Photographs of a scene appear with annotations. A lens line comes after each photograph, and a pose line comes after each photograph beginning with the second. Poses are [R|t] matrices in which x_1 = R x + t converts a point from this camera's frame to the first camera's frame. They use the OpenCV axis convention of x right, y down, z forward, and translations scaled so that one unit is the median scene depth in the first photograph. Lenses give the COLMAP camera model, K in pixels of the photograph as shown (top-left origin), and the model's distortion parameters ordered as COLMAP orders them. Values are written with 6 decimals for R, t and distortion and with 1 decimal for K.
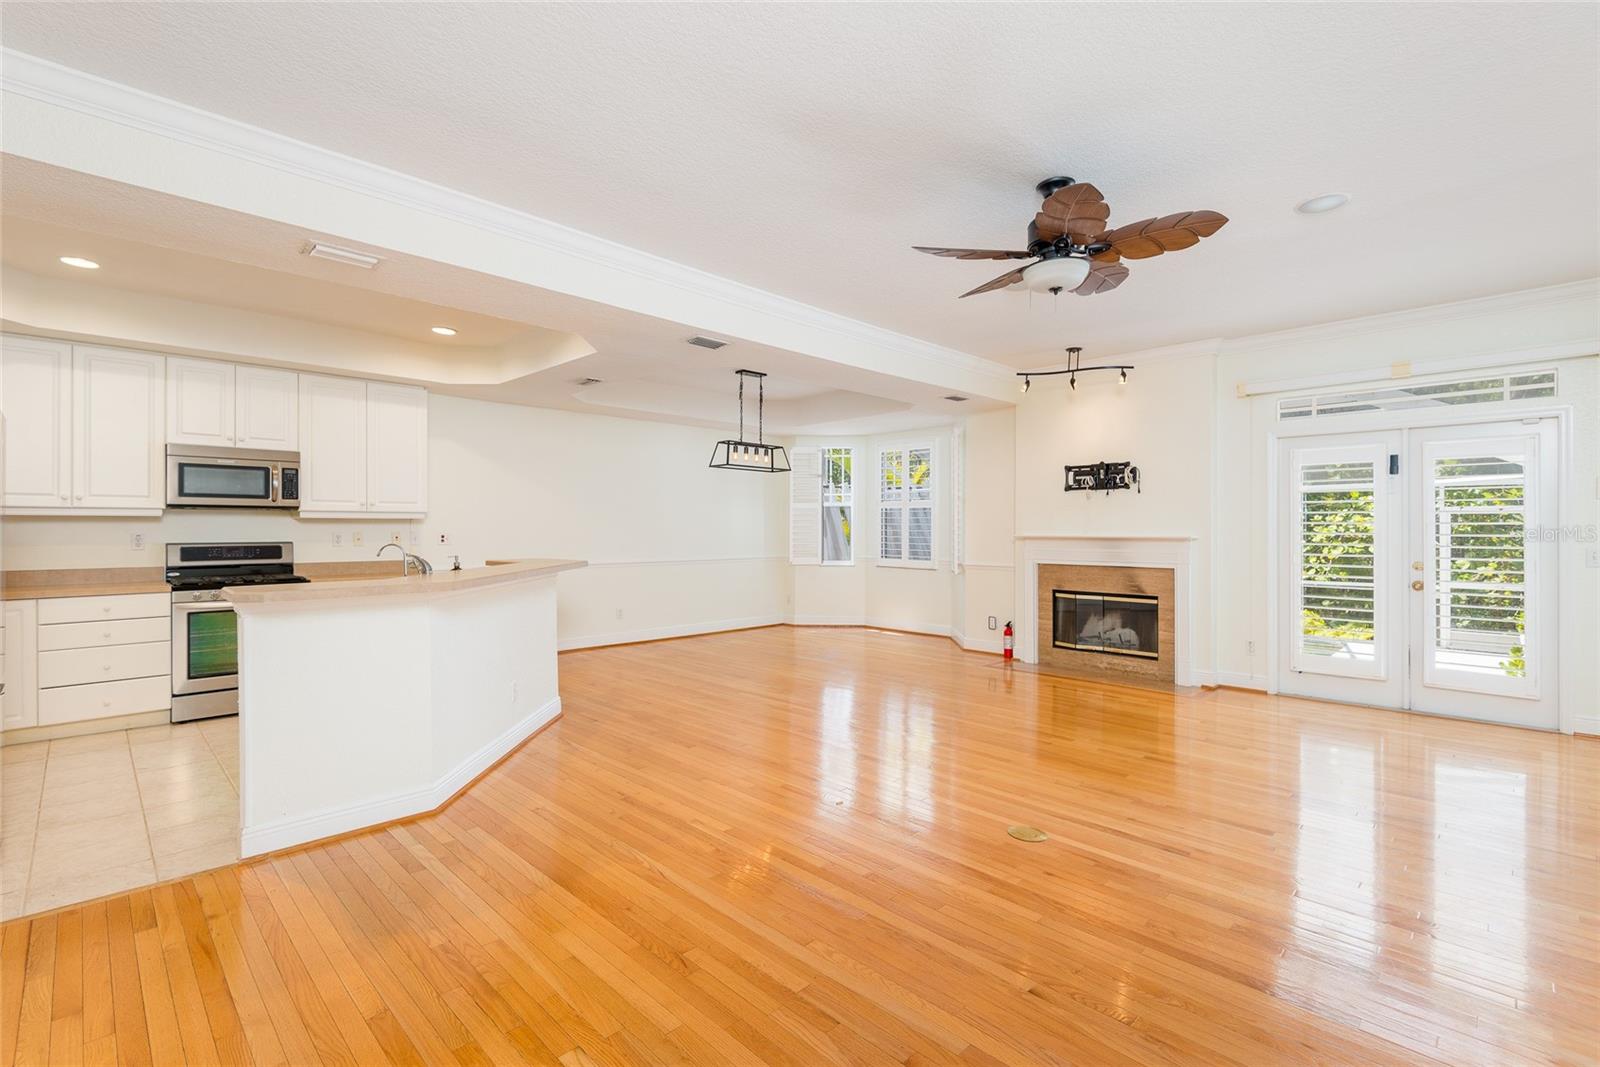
lens RADIAL K [[715.7, 0, 793.8], [0, 715.7, 531.0], [0, 0, 1]] dist [0.001316, -0.000079]
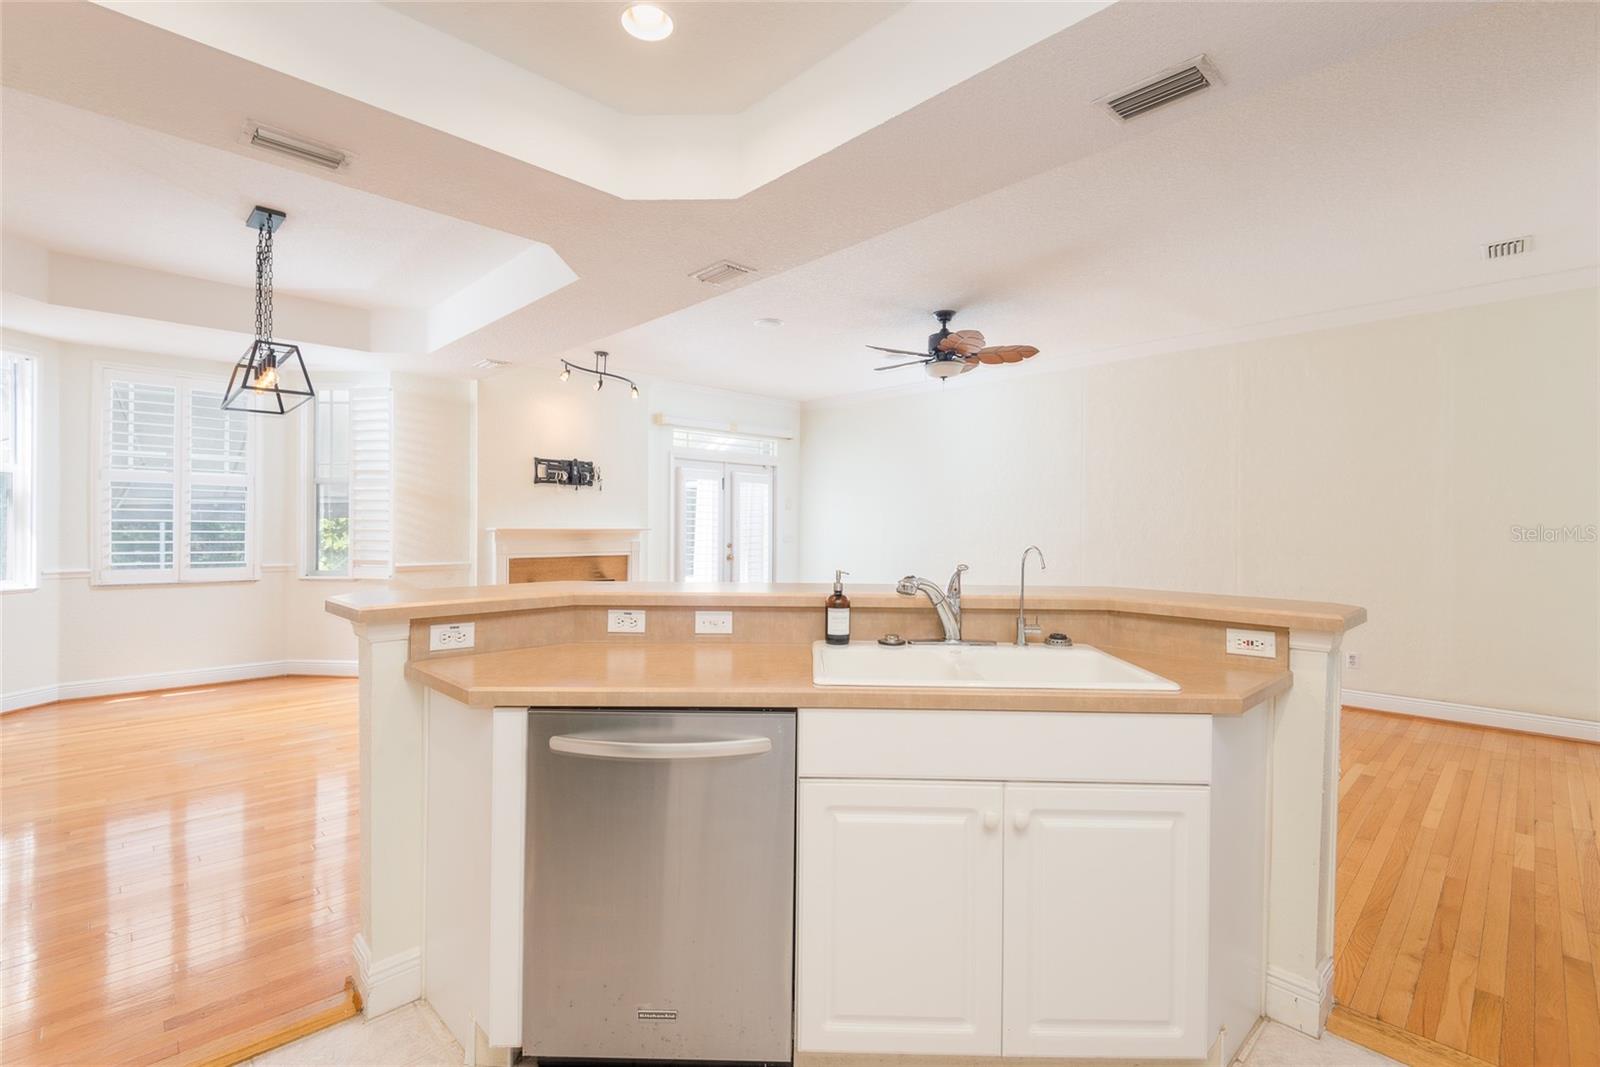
lens RADIAL K [[715.7, 0, 807.3], [0, 715.7, 520.0], [0, 0, 1]] dist [0.001316, -0.000079]
pose [[-0.003375, 0.005832, 0.999977, -0.622575], [-0.004619, 0.999972, -0.005848, -0.001697], [-0.999984, -0.004638, -0.003348, 0.651555]]
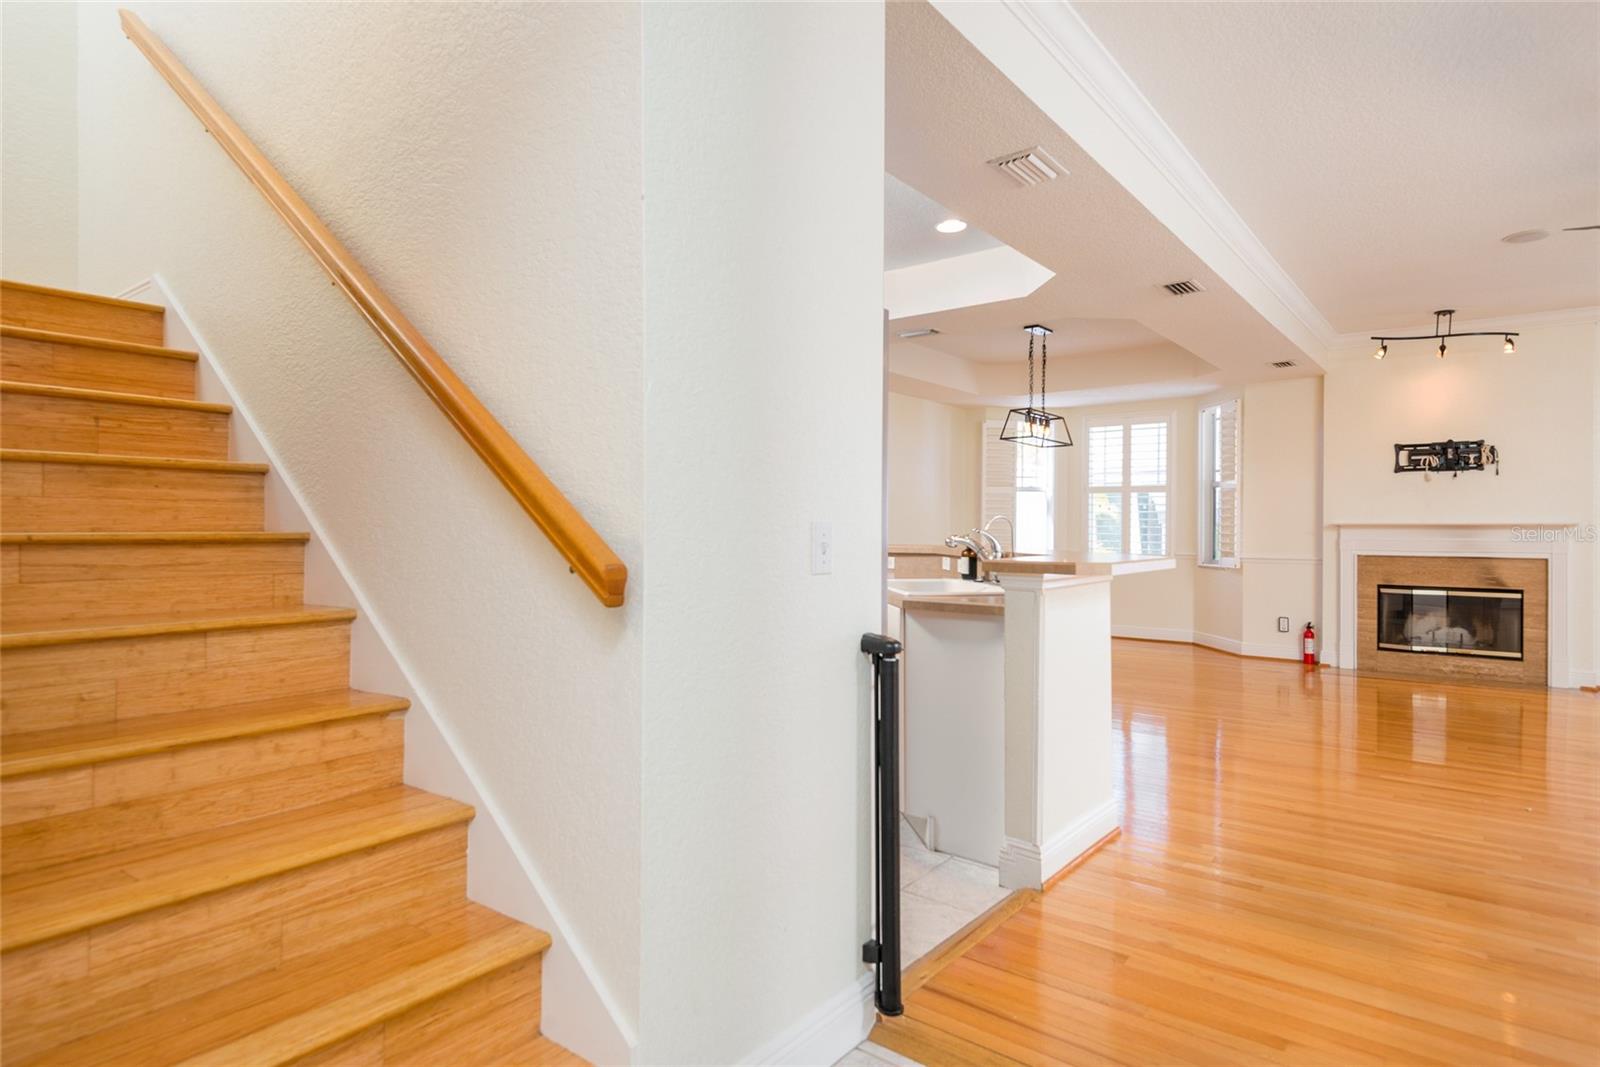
lens RADIAL K [[885.8, 0, 789.7], [0, 885.8, 534.6], [0, 0, 1]] dist [0.004411, -0.000306]
pose [[0.992751, 0.000652, 0.120186, -0.509532], [-0.001280, 0.999986, 0.005150, 0.016404], [-0.120181, -0.005266, 0.992738, 0.003496]]
